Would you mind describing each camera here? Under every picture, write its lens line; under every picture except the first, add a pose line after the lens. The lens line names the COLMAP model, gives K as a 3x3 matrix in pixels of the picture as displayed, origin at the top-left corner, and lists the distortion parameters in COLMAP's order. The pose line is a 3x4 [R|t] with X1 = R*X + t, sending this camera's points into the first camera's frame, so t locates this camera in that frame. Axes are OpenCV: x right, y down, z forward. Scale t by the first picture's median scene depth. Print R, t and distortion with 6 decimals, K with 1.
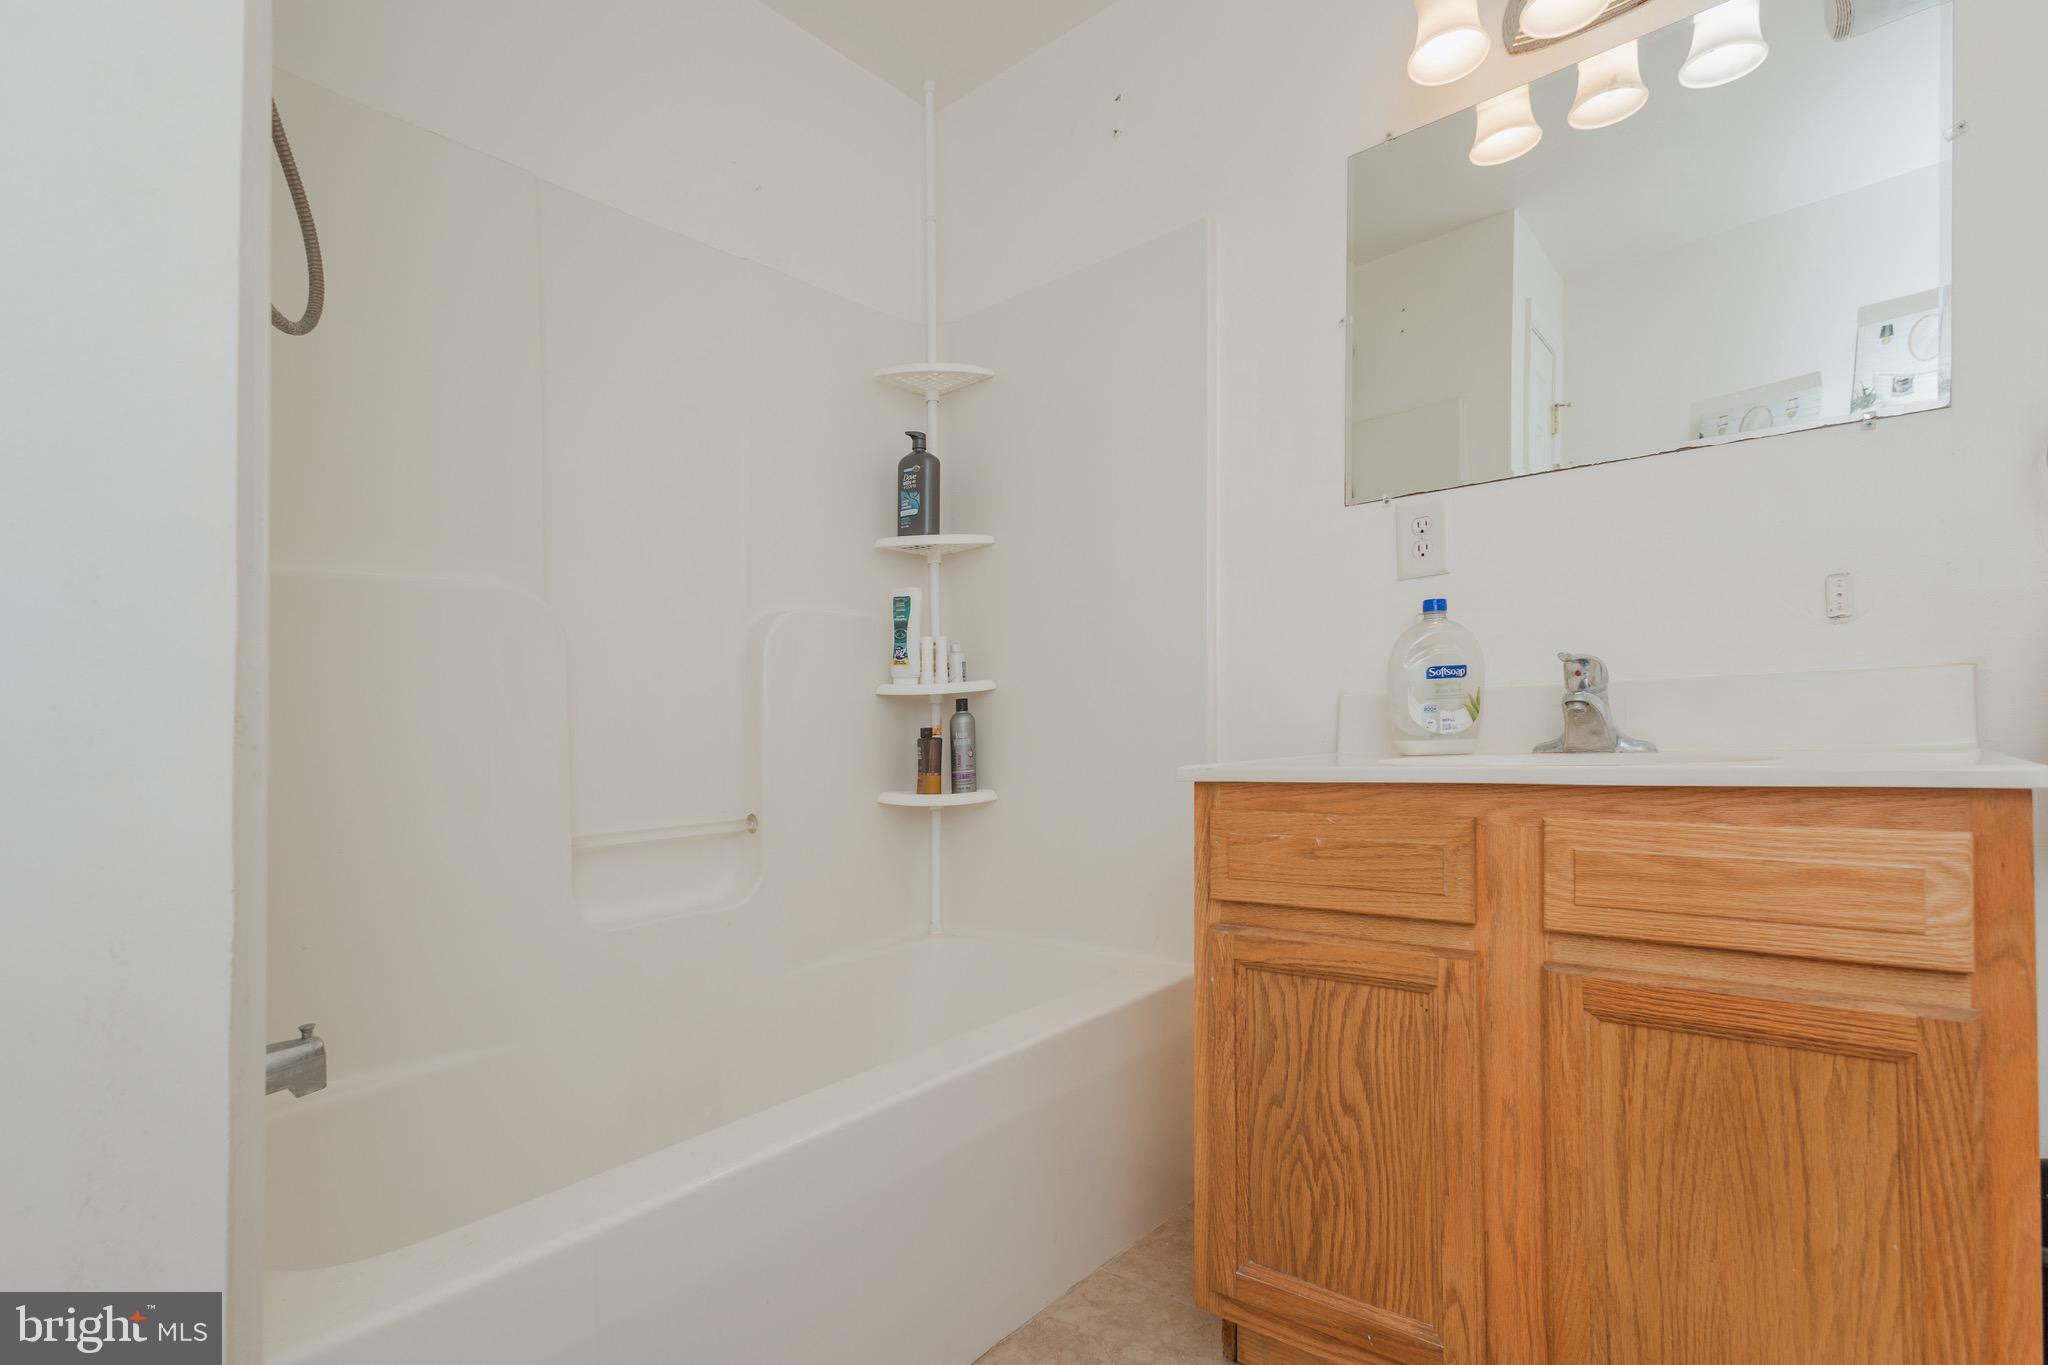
lens RADIAL K [[943.4, 0, 1032.5], [0, 943.4, 796.1], [0, 0, 1]] dist [-0.002009, -0.000449]
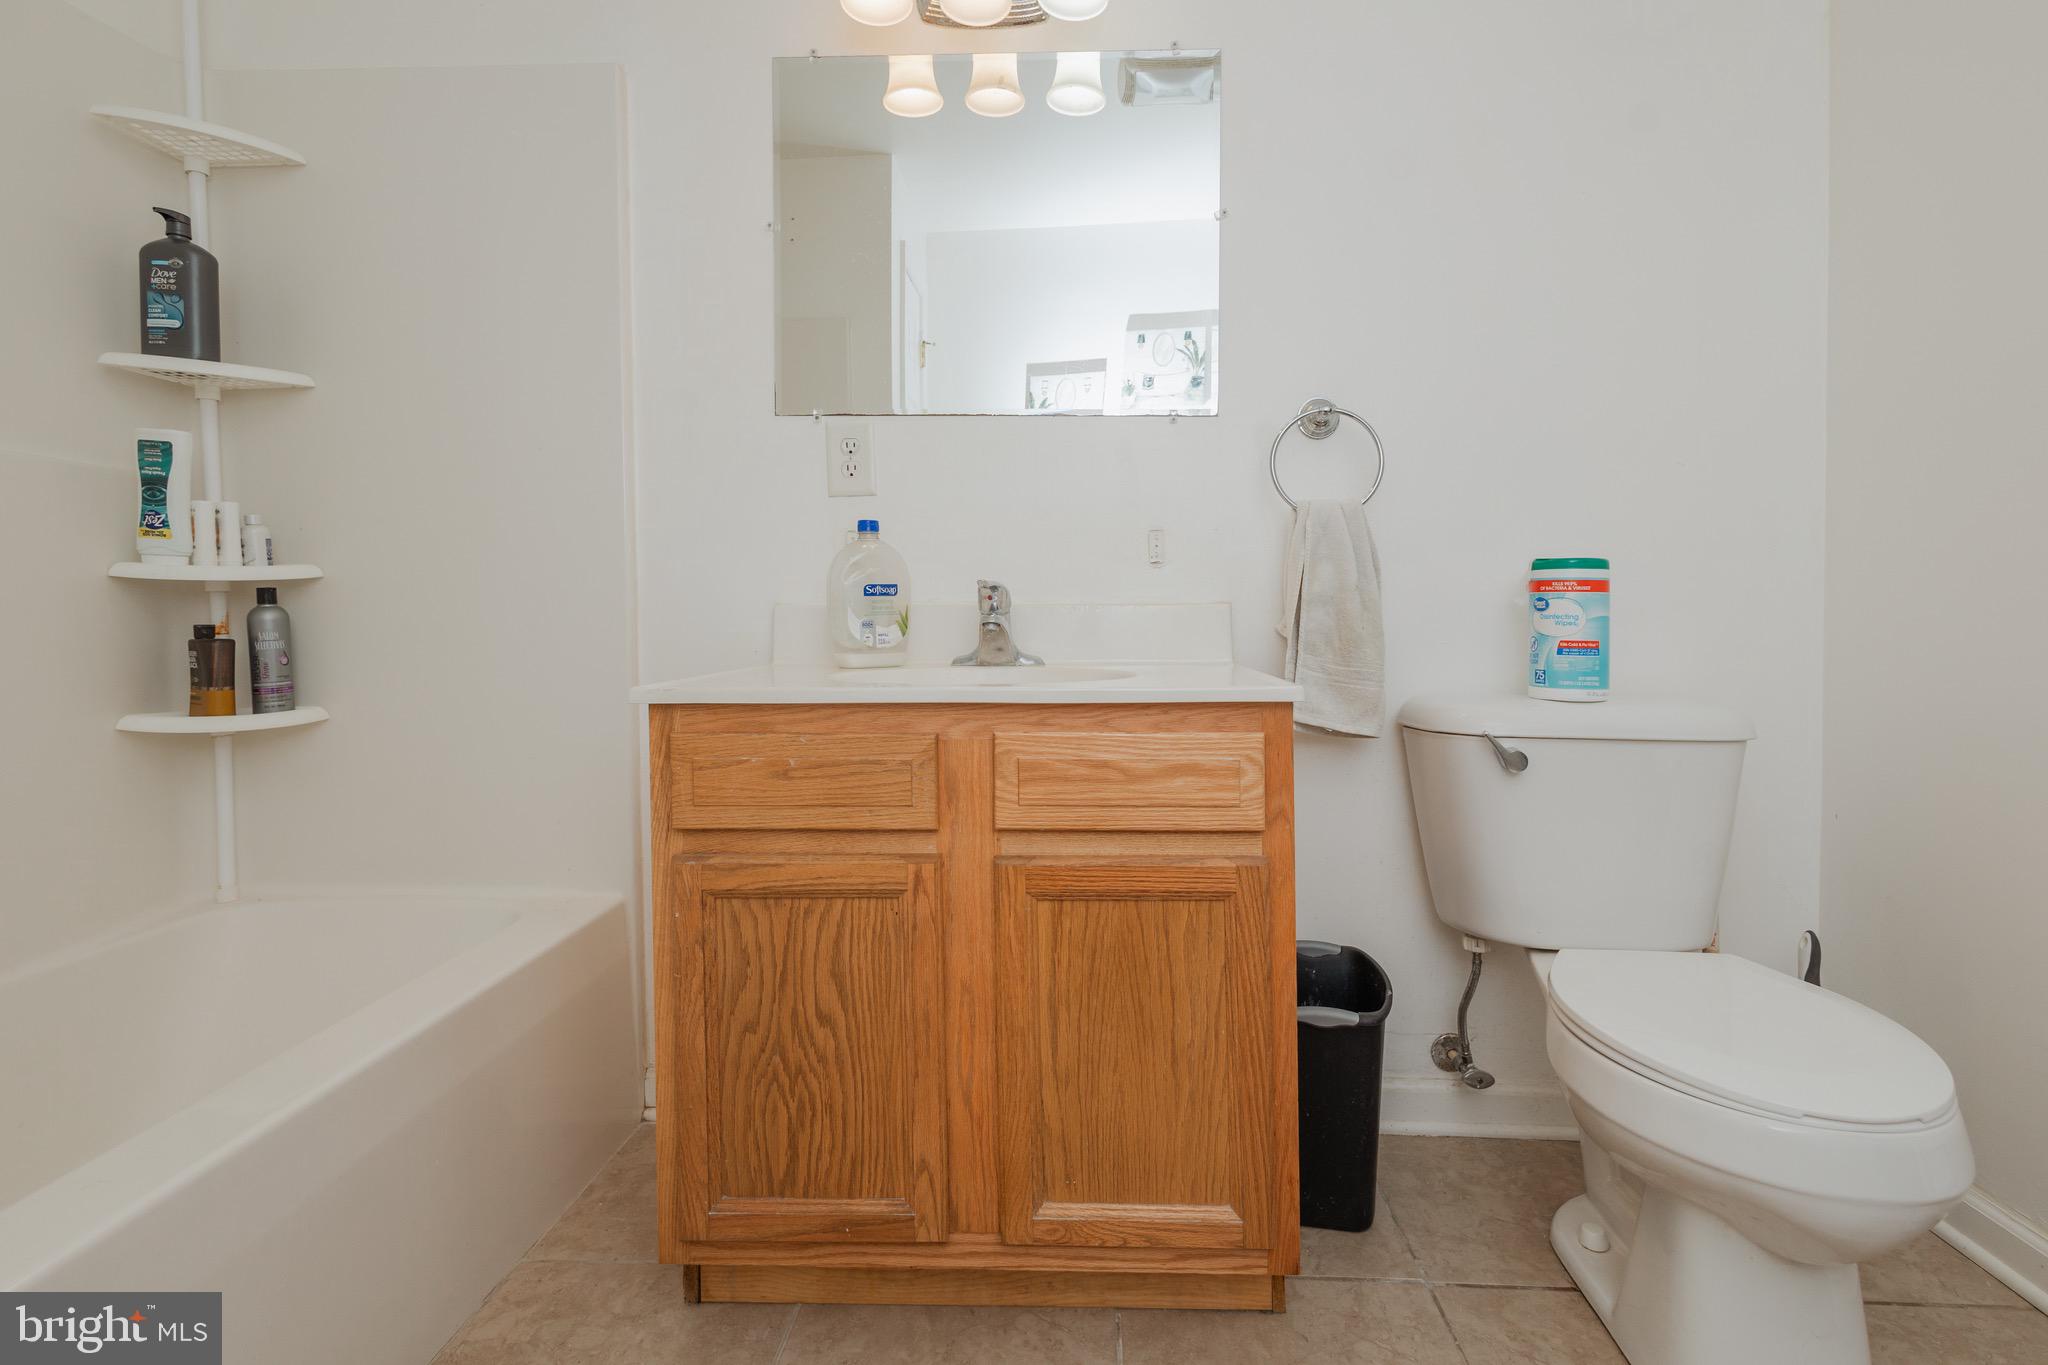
lens RADIAL K [[945.9, 0, 1034.4], [0, 945.9, 715.3], [0, 0, 1]] dist [-0.000962, 0.000036]
pose [[0.793200, -0.039729, 0.607663, -0.089119], [0.020779, 0.999054, 0.038195, -0.030957], [-0.608606, -0.017670, 0.793276, 0.048748]]
